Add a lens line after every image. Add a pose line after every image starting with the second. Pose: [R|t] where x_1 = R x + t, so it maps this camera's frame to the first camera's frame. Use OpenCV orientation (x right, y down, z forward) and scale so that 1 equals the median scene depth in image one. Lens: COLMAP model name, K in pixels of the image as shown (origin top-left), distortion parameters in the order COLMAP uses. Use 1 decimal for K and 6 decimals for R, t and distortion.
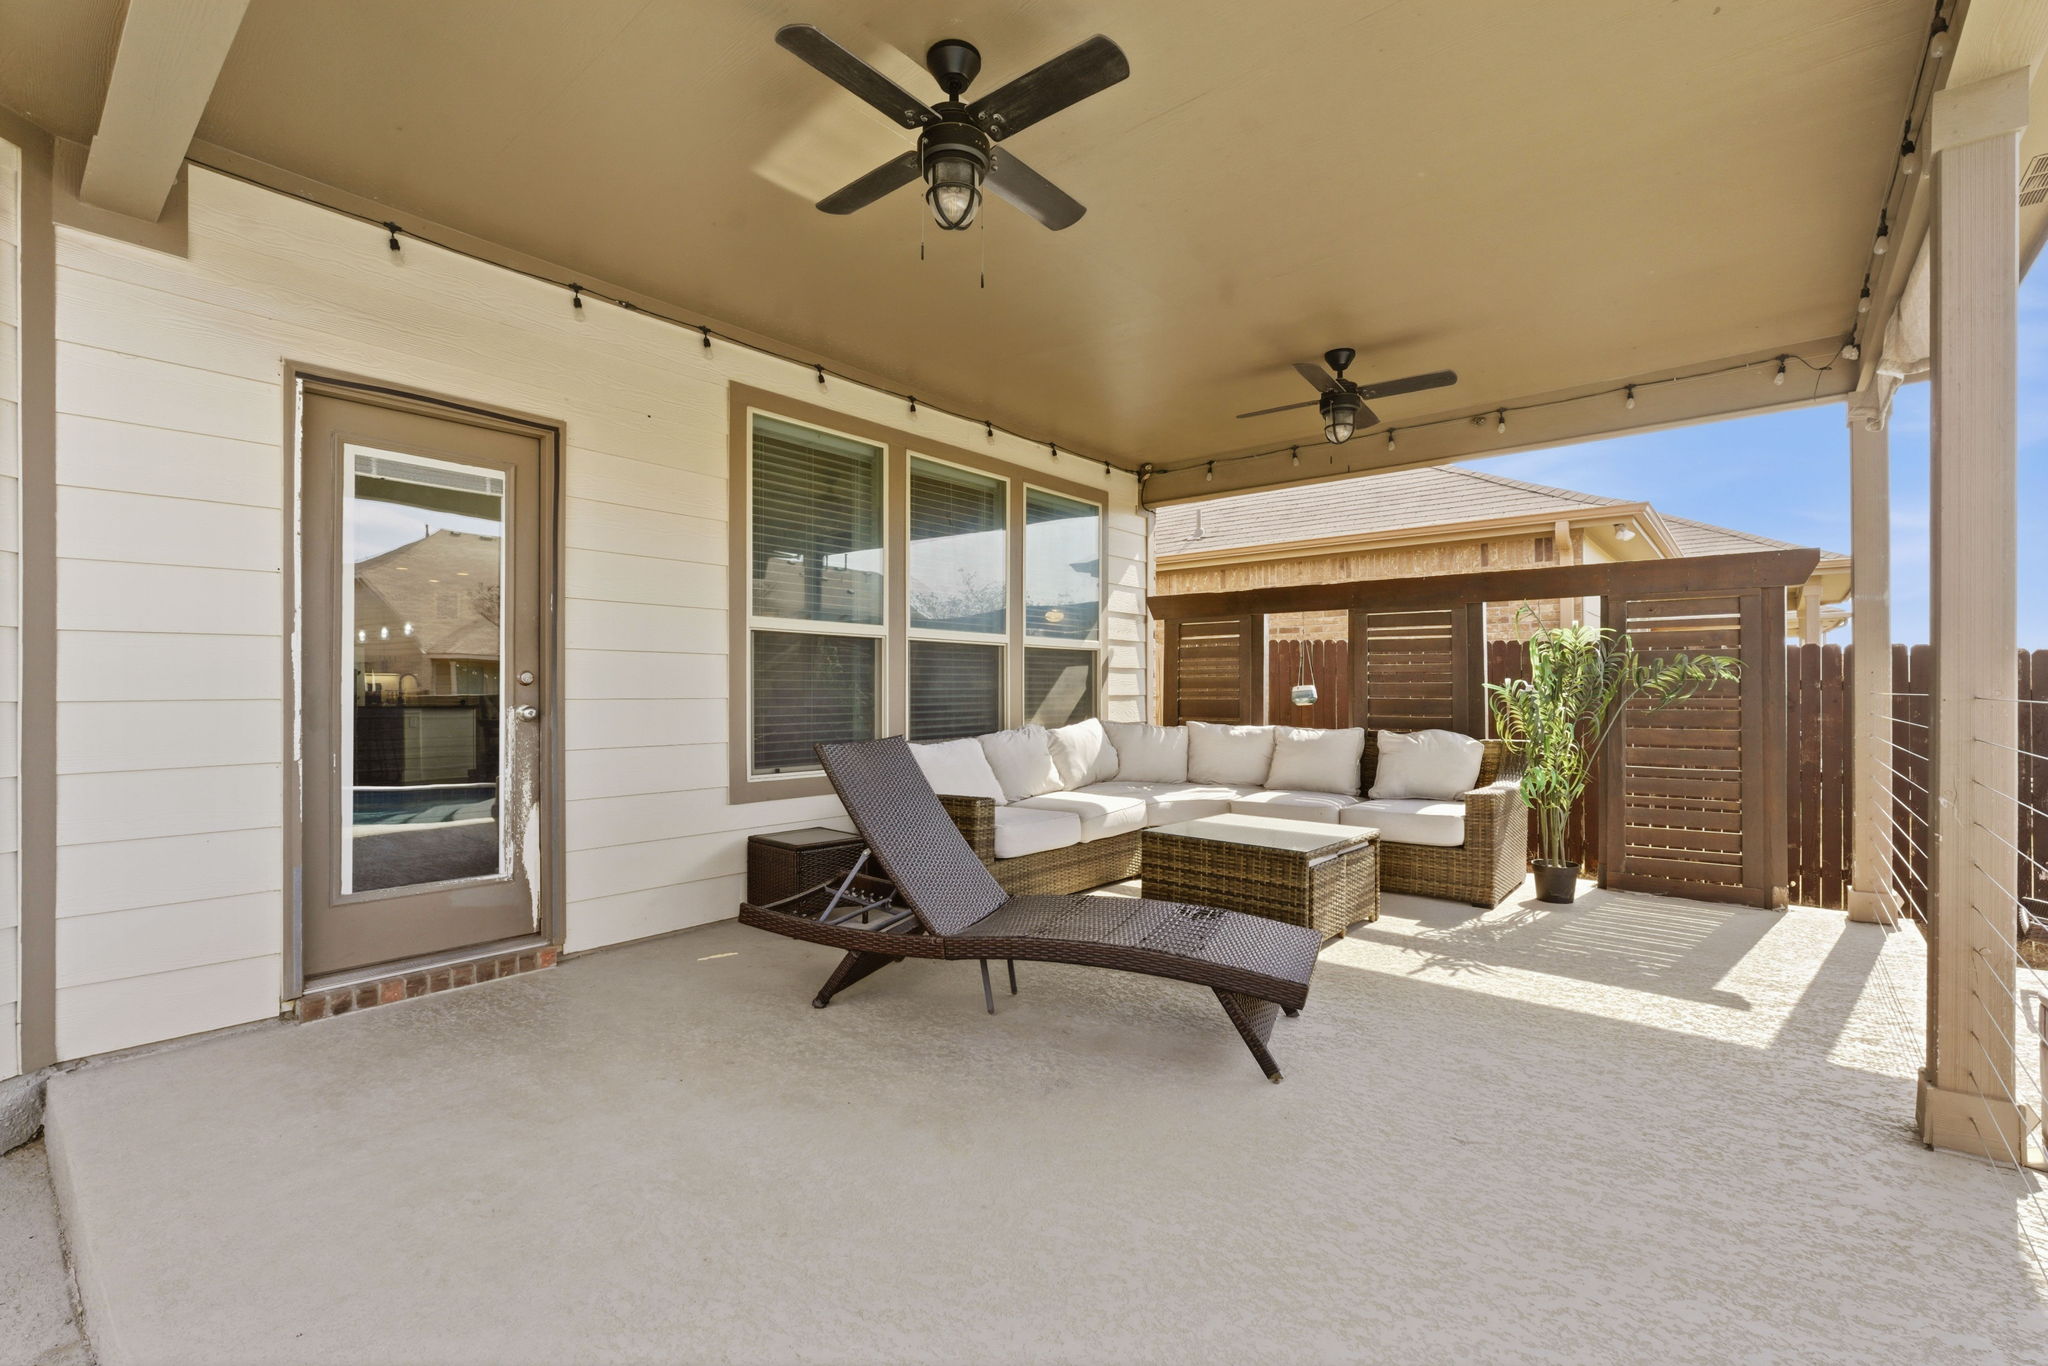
lens RADIAL K [[899.7, 0, 1027.3], [0, 899.7, 689.8], [0, 0, 1]] dist [-0.017704, 0.000235]
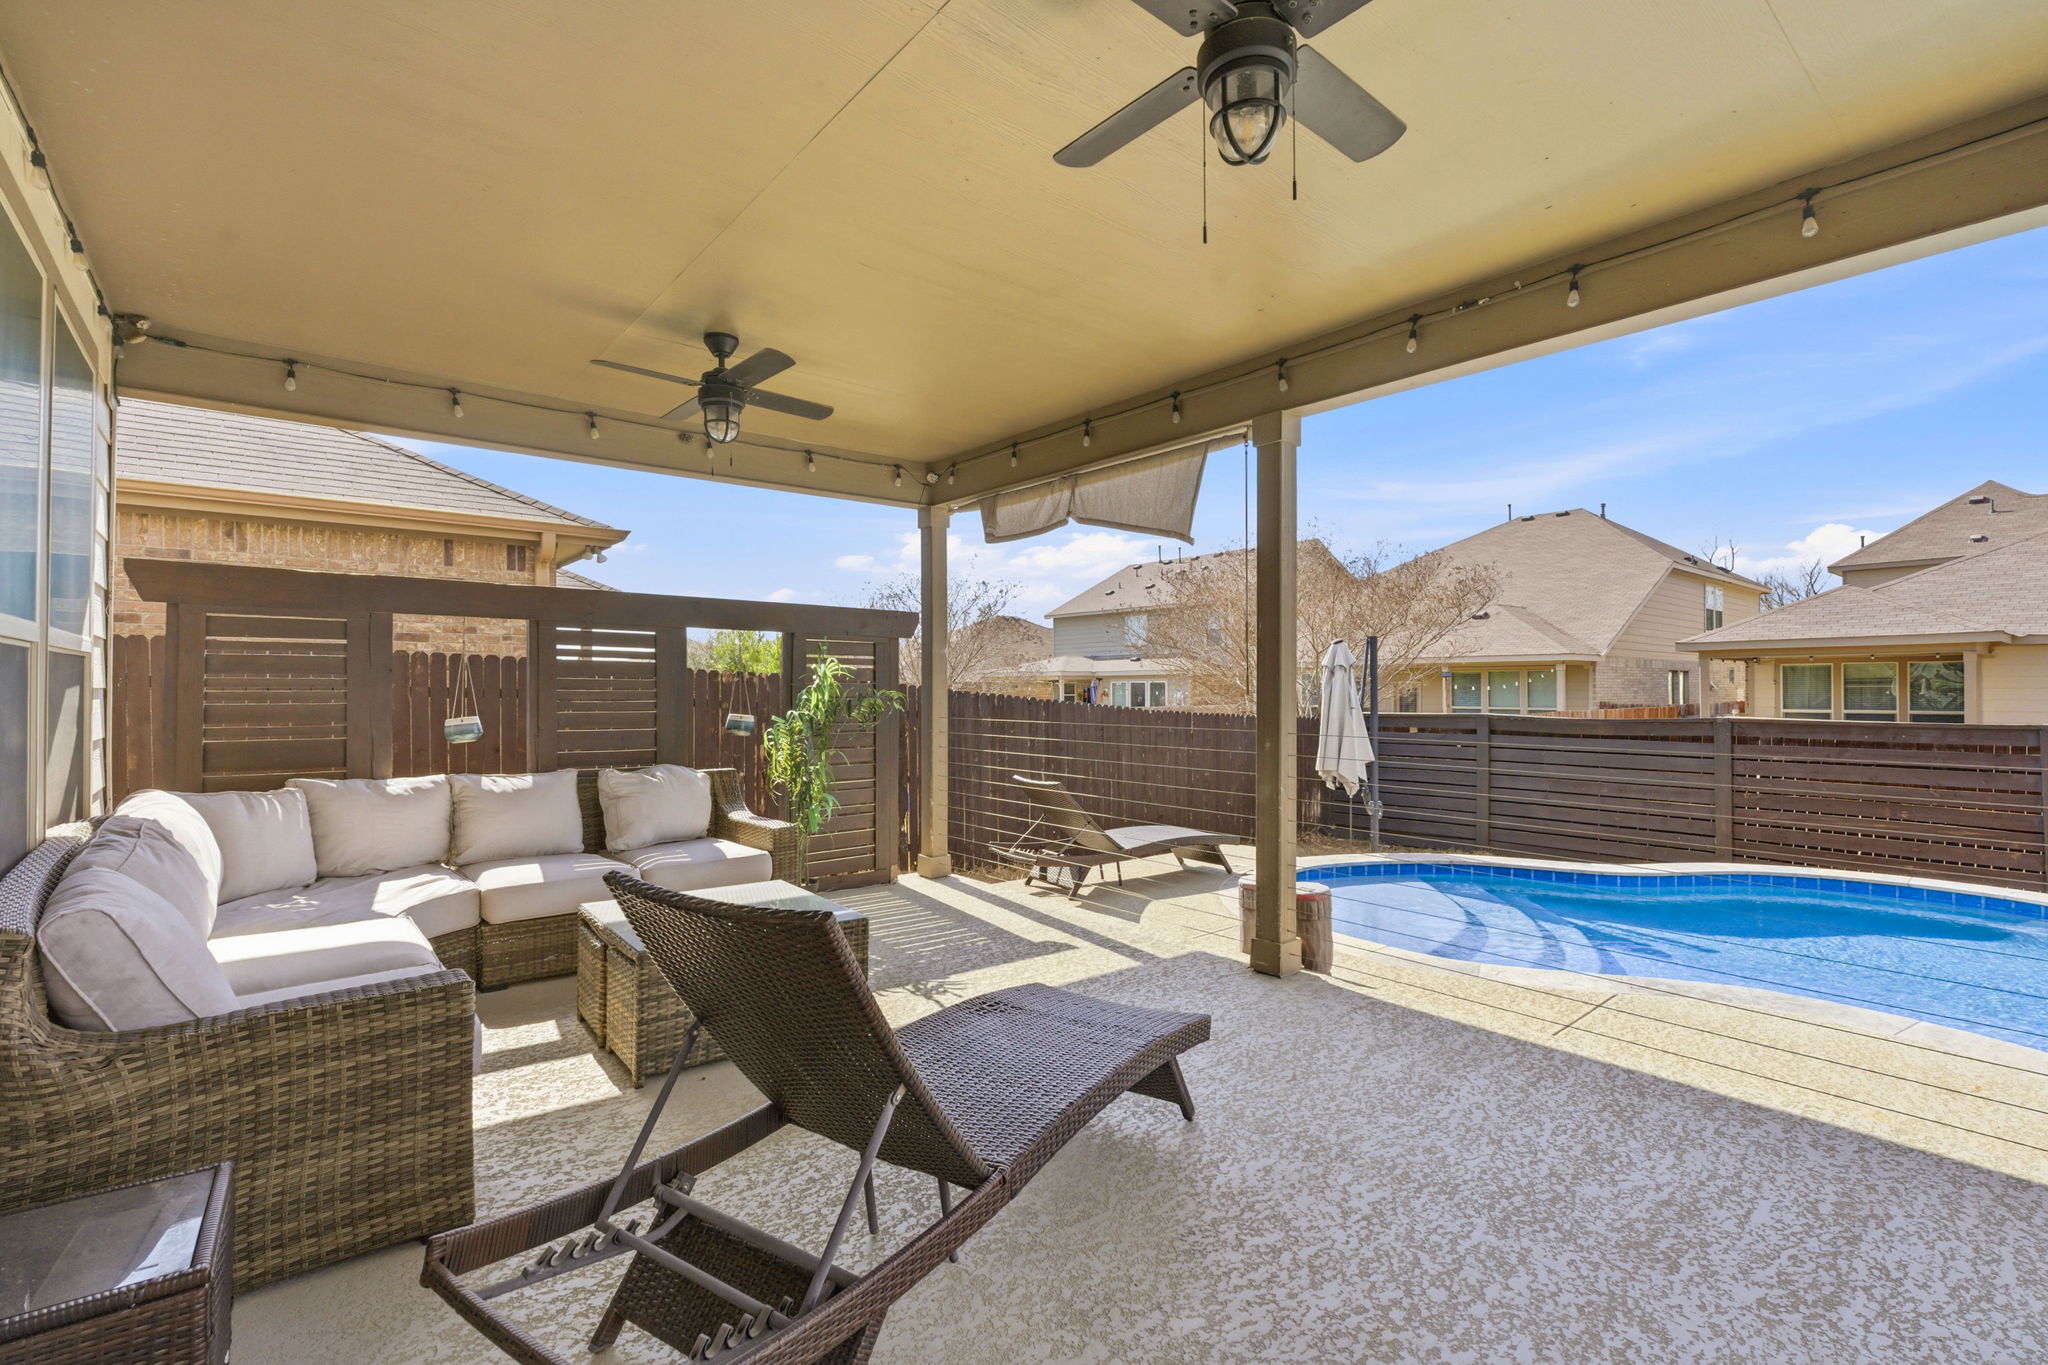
lens RADIAL K [[921.8, 0, 1014.5], [0, 921.8, 668.4], [0, 0, 1]] dist [-0.012931, 0.000137]
pose [[0.191565, 0.026077, 0.981133, -0.480627], [-0.002659, 0.999657, -0.026050, -0.035969], [-0.981476, 0.002382, 0.191569, 0.575702]]
